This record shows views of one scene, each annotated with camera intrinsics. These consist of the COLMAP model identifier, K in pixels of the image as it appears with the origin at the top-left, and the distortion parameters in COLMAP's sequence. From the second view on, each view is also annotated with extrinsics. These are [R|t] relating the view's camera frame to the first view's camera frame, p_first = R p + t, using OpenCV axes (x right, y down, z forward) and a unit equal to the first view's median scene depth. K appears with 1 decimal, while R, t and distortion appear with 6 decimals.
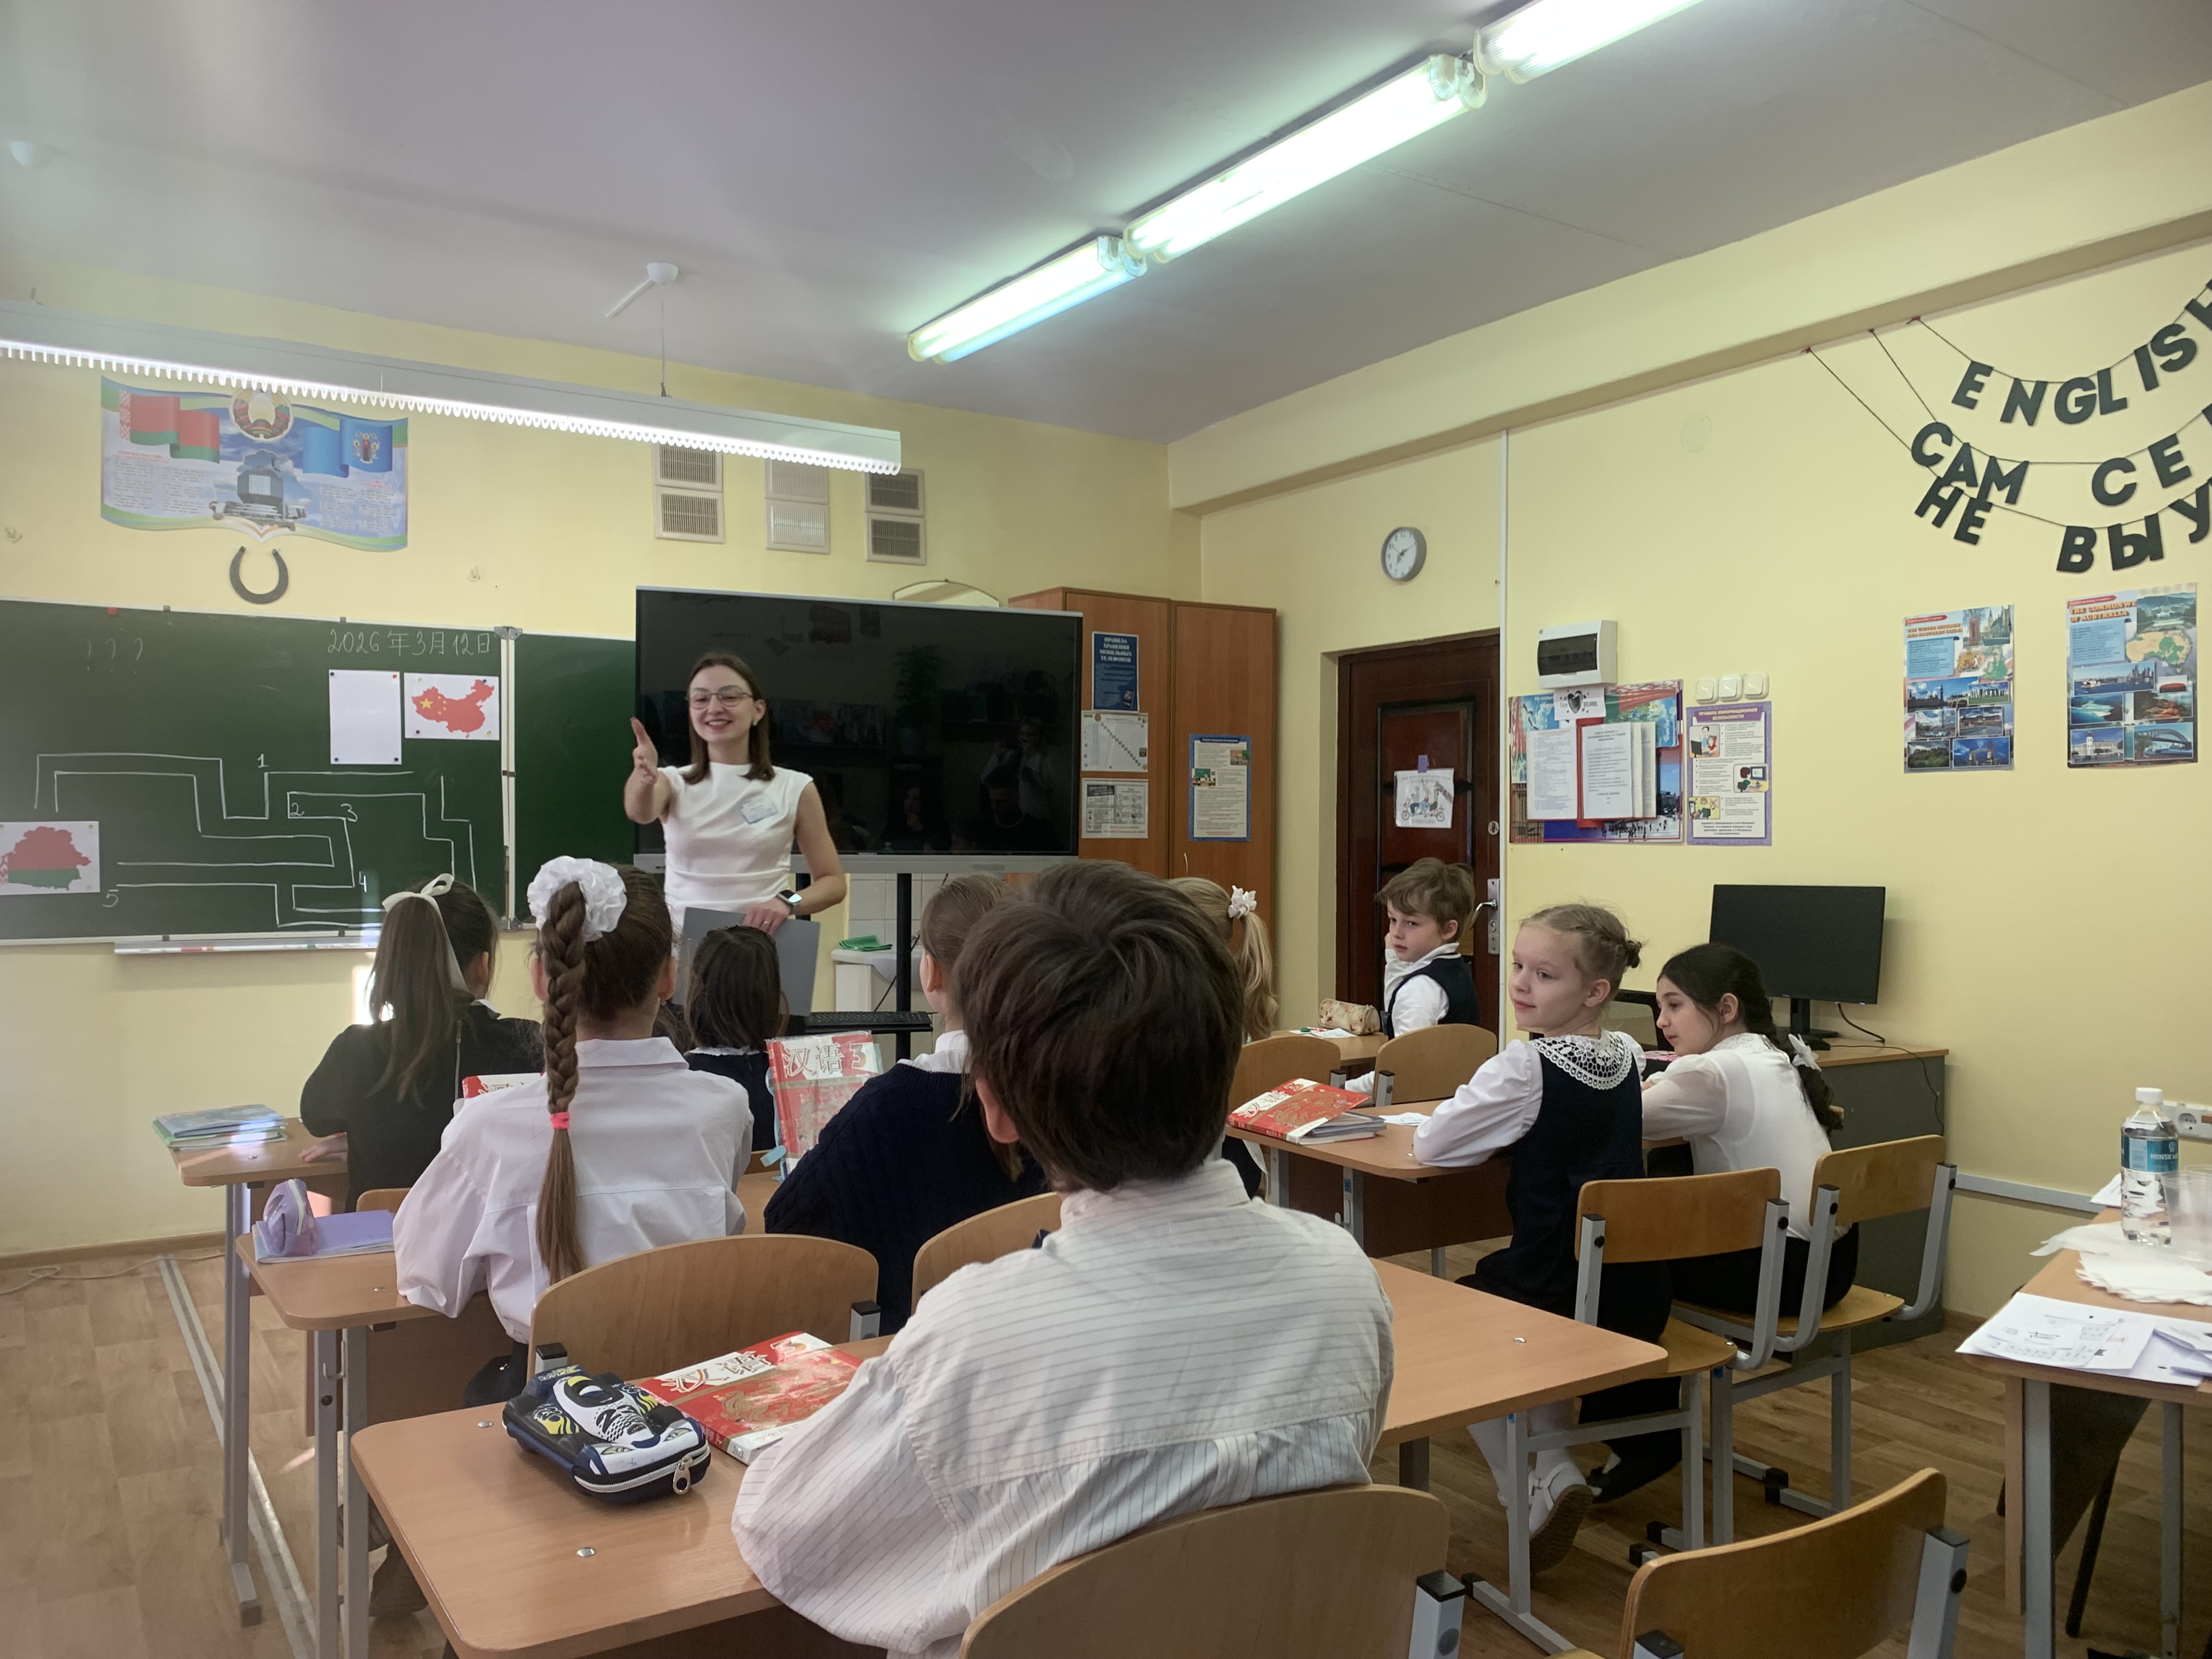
lens RADIAL K [[1654.5, 0, 1093.5], [0, 1654.5, 839.6], [0, 0, 1]] dist [0.009039, -0.013767]
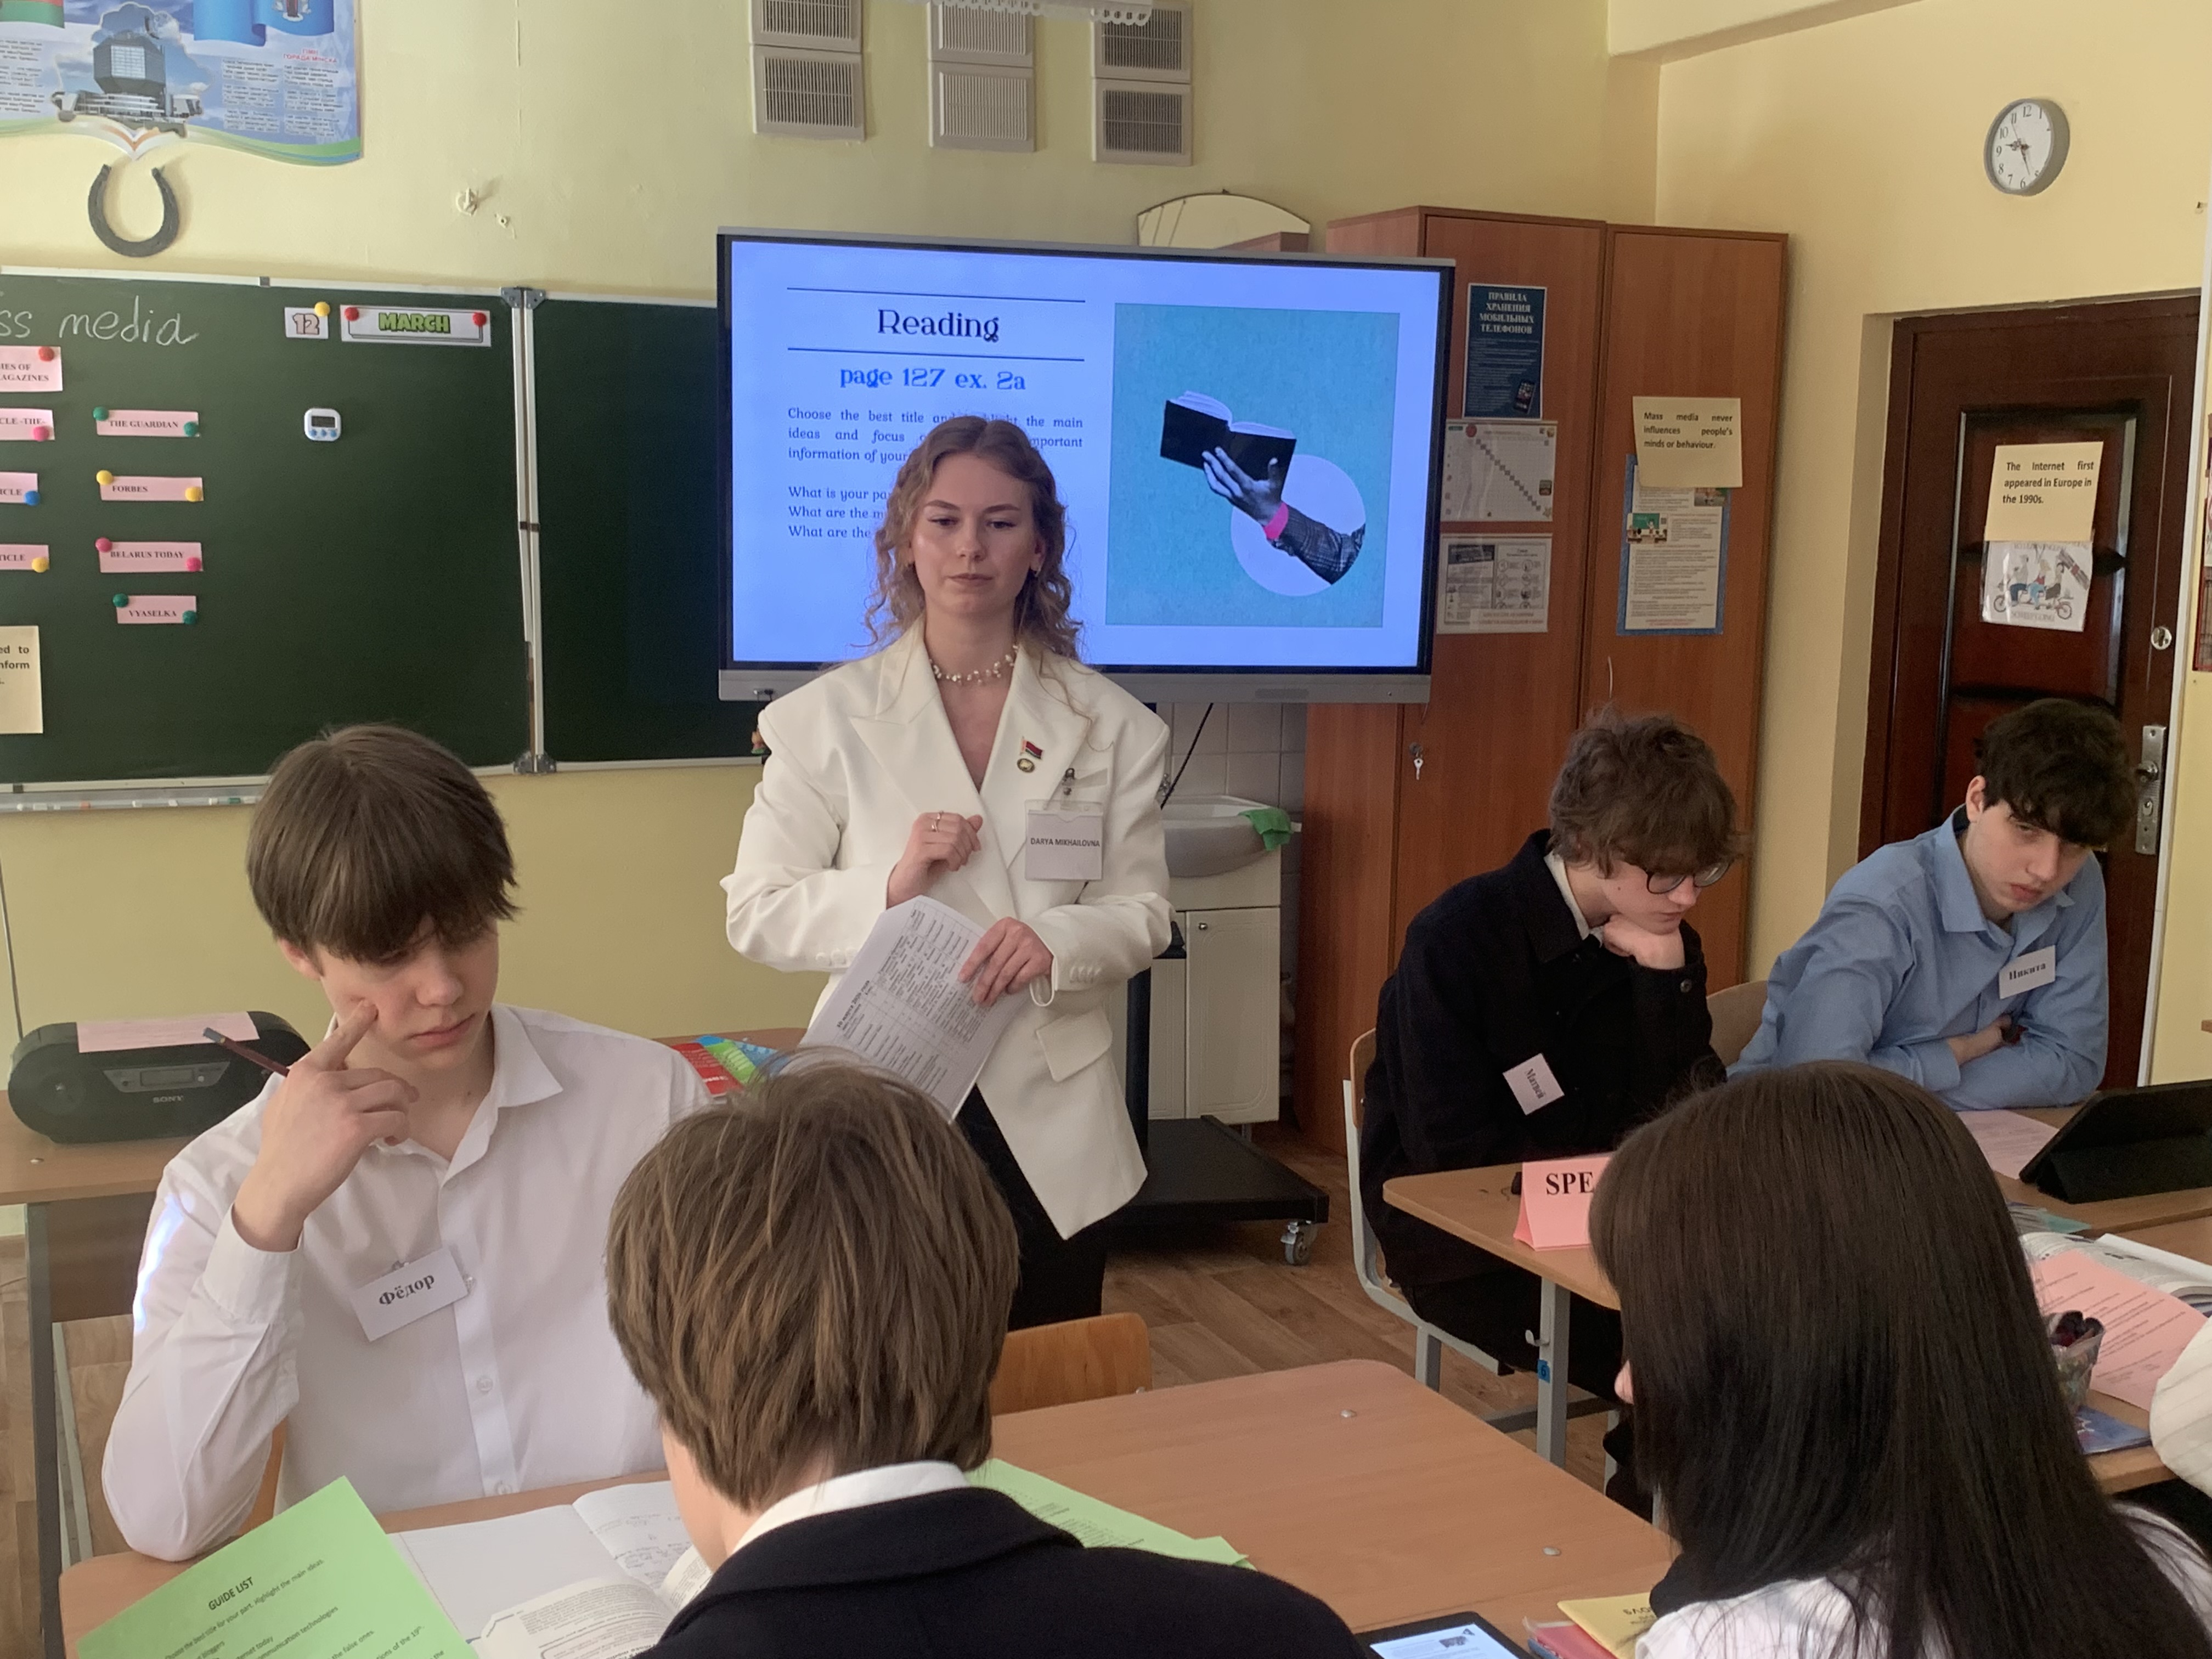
lens RADIAL K [[2423.6, 0, 1081.9], [0, 2423.6, 843.5], [0, 0, 1]] dist [0.088078, -0.185348]
pose [[0.989132, 0.034337, -0.142966, -0.007601], [-0.014239, 0.990149, 0.139295, -0.056778], [0.146340, -0.135746, 0.979876, 0.111601]]
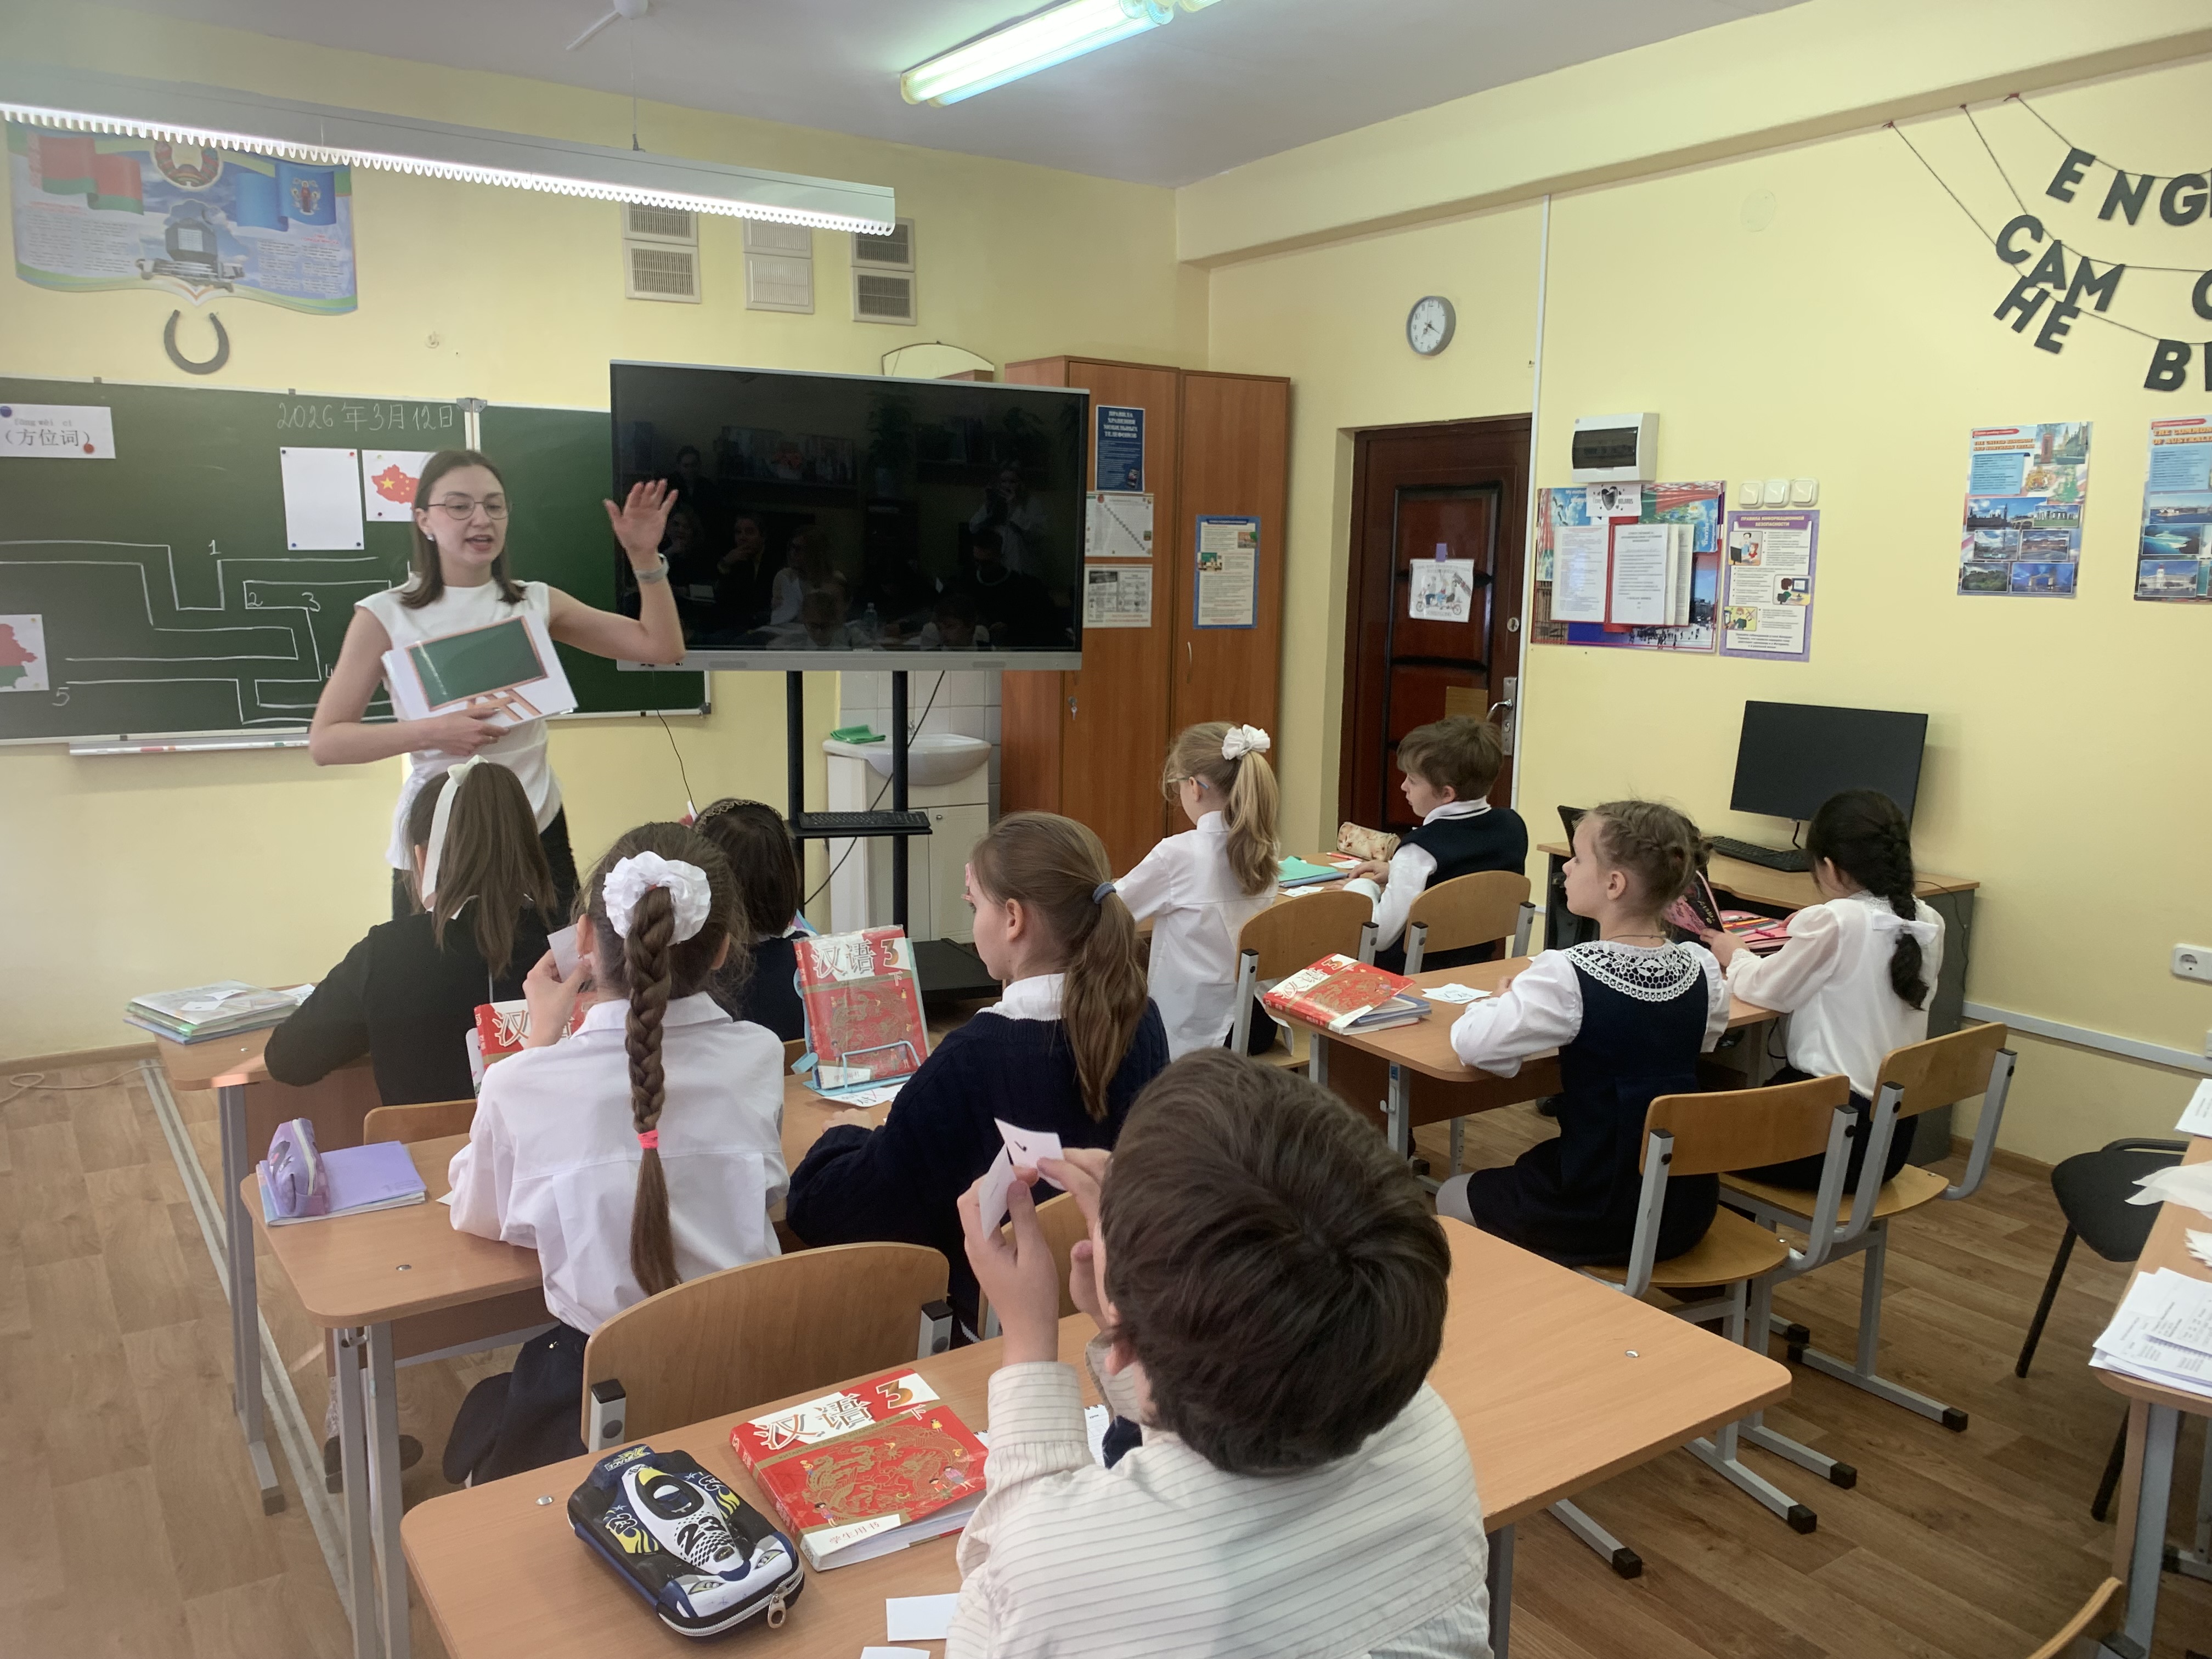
lens RADIAL K [[1670.9, 0, 1107.9], [0, 1670.9, 819.1], [0, 0, 1]] dist [0.004972, -0.003852]
pose [[0.999636, 0.007919, 0.025790, -0.020695], [-0.011645, 0.988963, 0.147703, -0.041017], [-0.024336, -0.147950, 0.988695, 0.031910]]
